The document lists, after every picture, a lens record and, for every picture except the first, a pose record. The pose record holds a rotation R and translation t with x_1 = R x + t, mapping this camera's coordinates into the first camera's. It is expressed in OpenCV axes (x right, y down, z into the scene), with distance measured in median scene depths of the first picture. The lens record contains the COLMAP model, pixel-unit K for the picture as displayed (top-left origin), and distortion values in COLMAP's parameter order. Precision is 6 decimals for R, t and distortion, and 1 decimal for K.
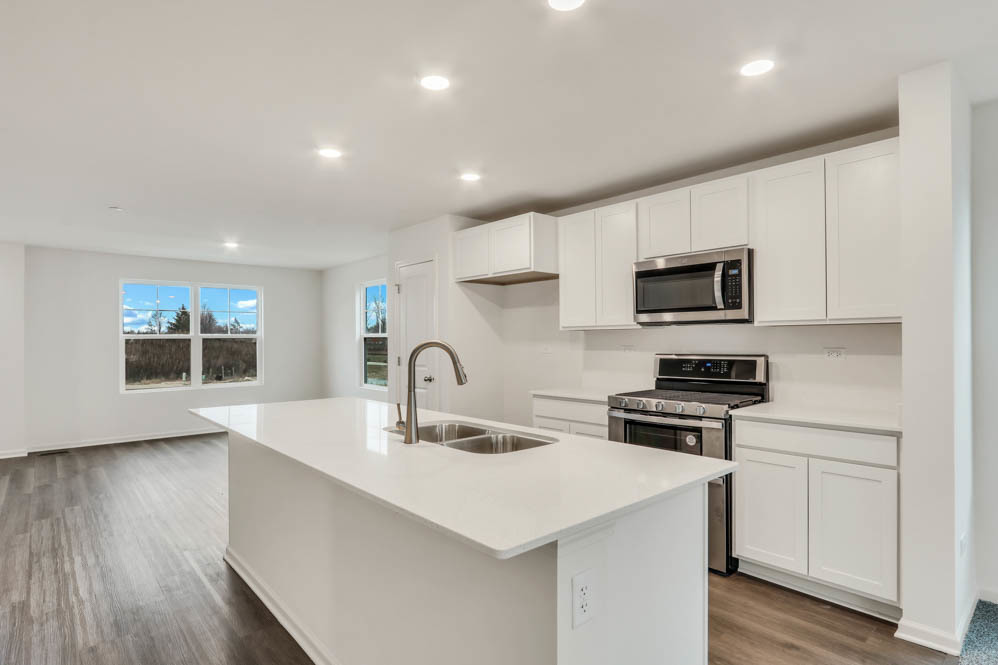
lens RADIAL K [[513.0, 0, 491.6], [0, 513.0, 333.2], [0, 0, 1]] dist [-0.003538, -0.000173]
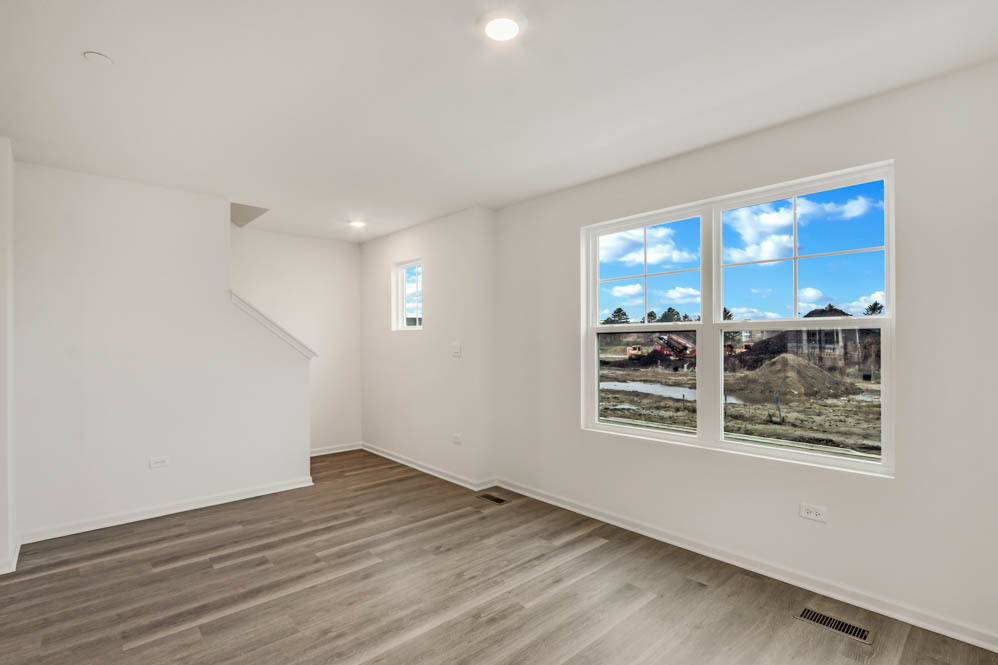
lens RADIAL K [[476.7, 0, 481.2], [0, 476.7, 345.7], [0, 0, 1]] dist [-0.009286, 0.000075]
pose [[0.001686, 0.024304, -0.999703, -0.357792], [0.016013, 0.999576, 0.024328, 0.024561], [0.999870, -0.016049, 0.001296, 1.735751]]
